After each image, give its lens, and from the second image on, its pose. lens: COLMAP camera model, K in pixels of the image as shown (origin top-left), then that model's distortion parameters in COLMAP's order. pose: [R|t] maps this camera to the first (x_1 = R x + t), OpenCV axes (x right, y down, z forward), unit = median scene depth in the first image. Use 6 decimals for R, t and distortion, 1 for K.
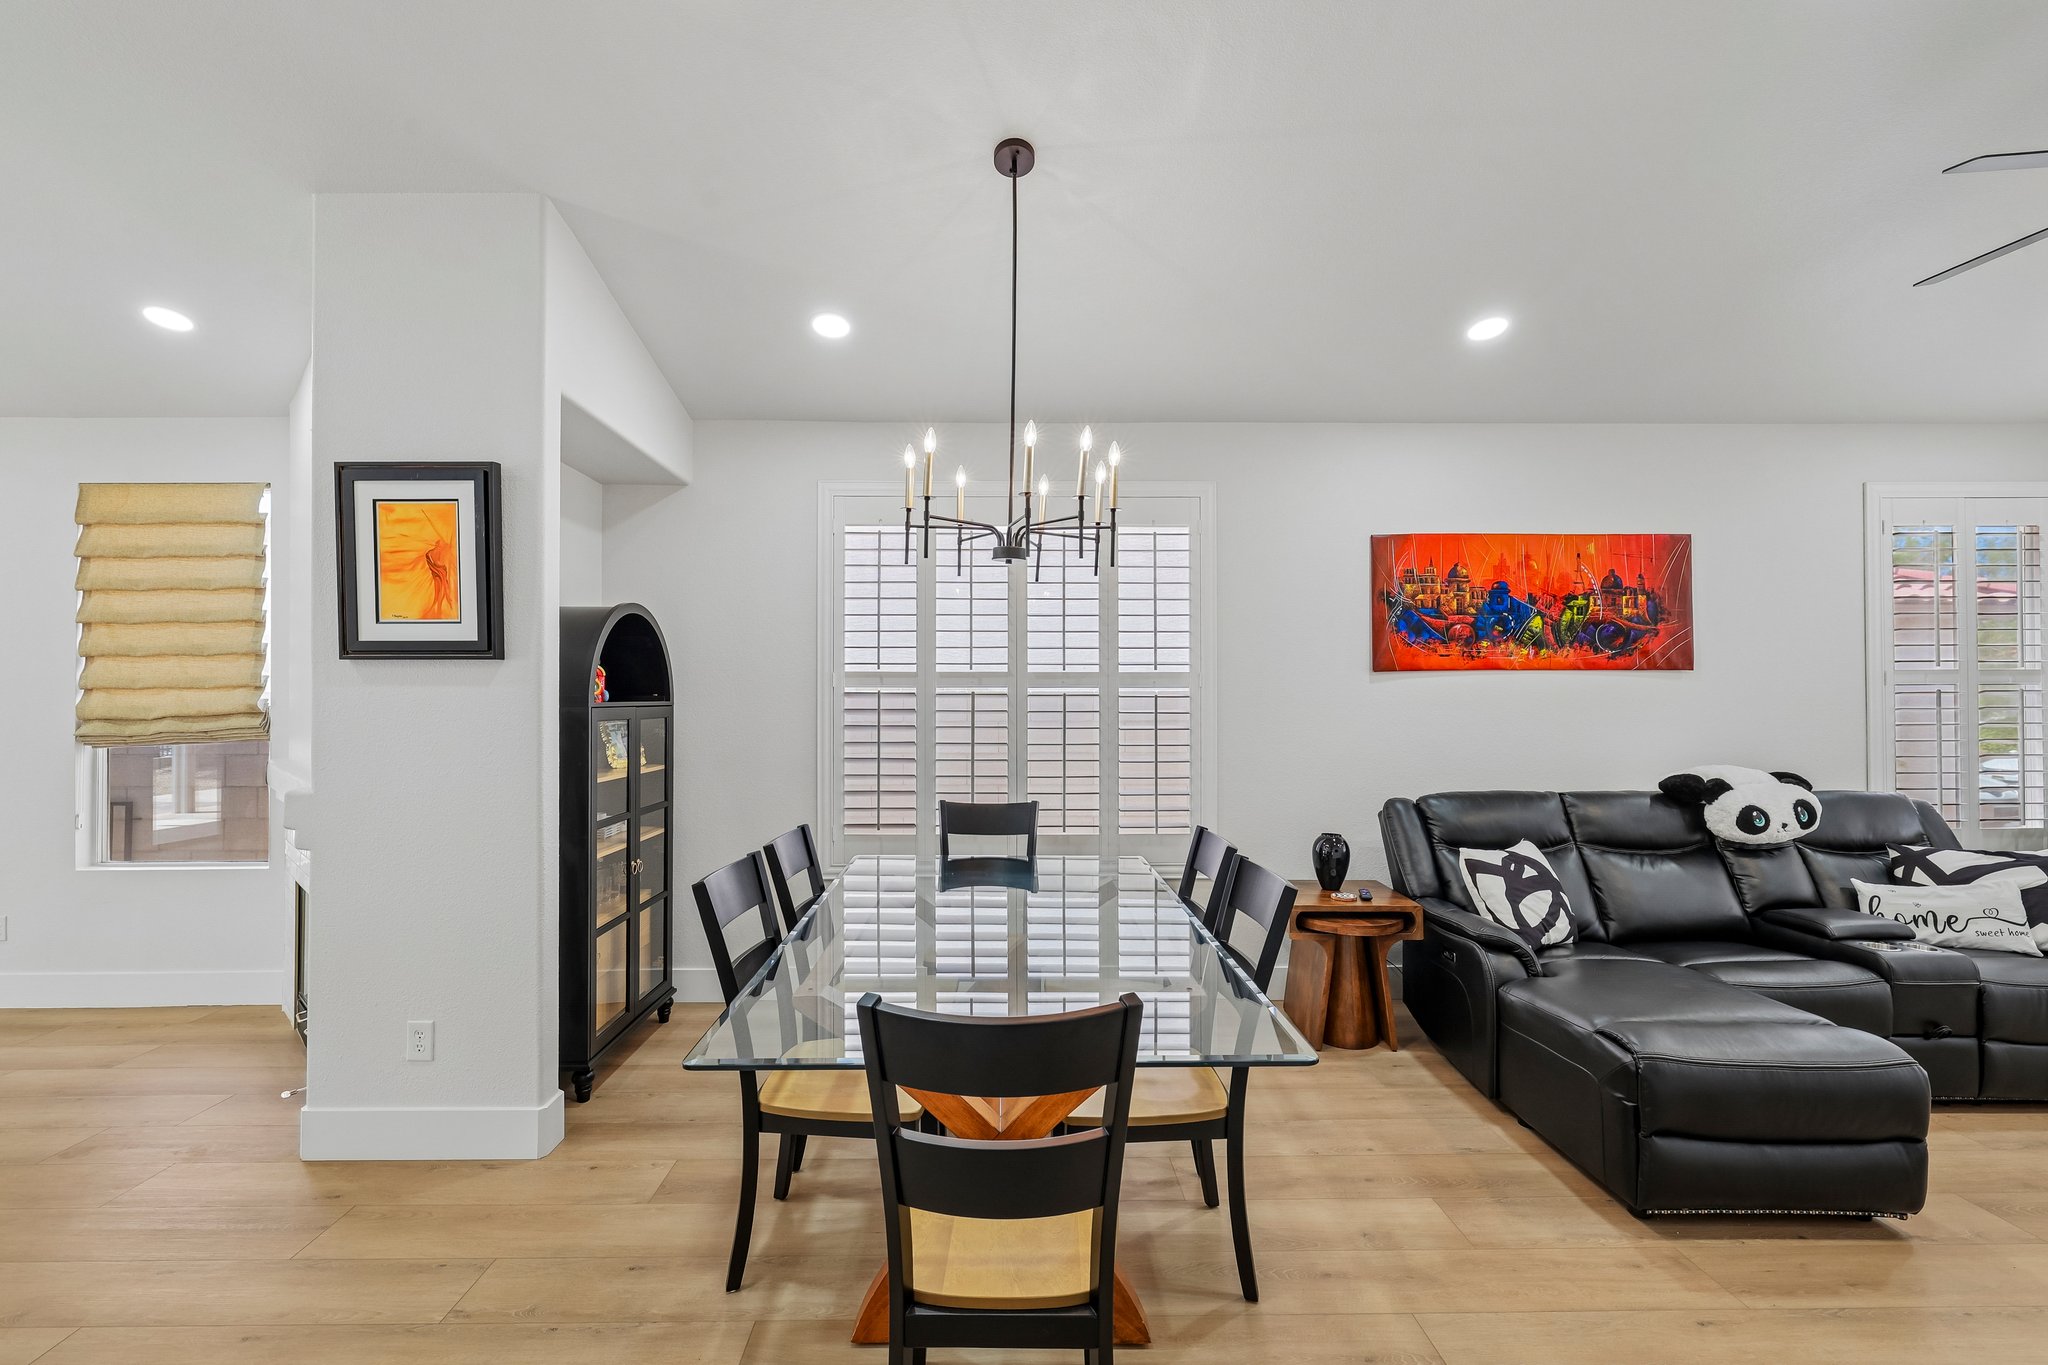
lens RADIAL K [[870.3, 0, 996.4], [0, 870.3, 688.2], [0, 0, 1]] dist [-0.001523, -0.000101]
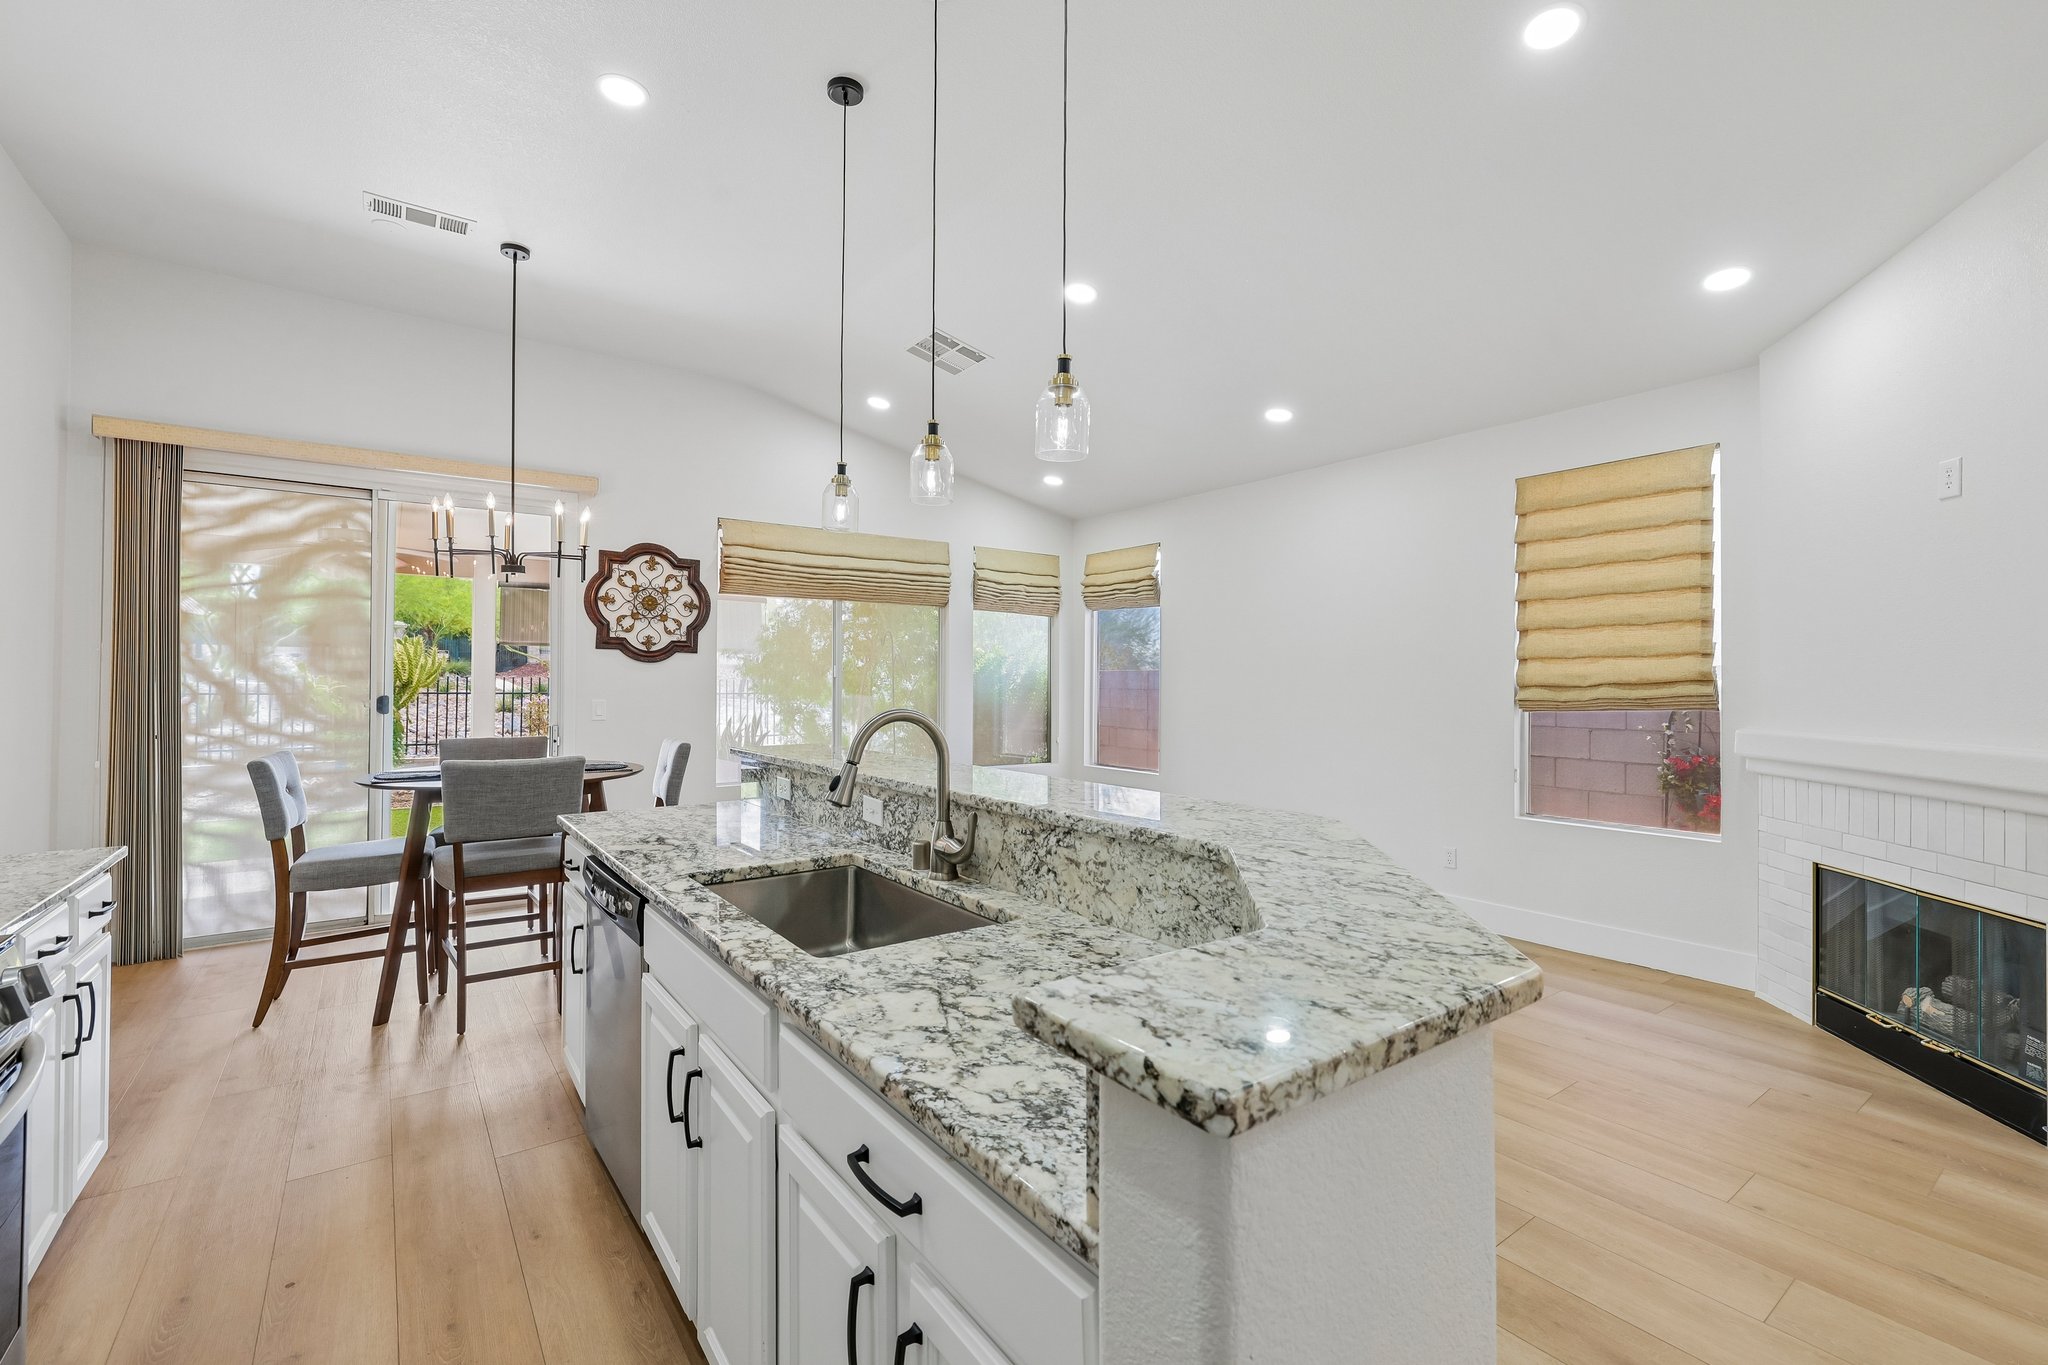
lens RADIAL K [[870.3, 0, 1026.0], [0, 870.3, 681.1], [0, 0, 1]] dist [-0.001523, -0.000101]
pose [[0.589697, 0.003622, -0.807616, -0.512840], [-0.003140, 0.999993, 0.002192, 0.029073], [0.807618, 0.001243, 0.589704, -0.192290]]
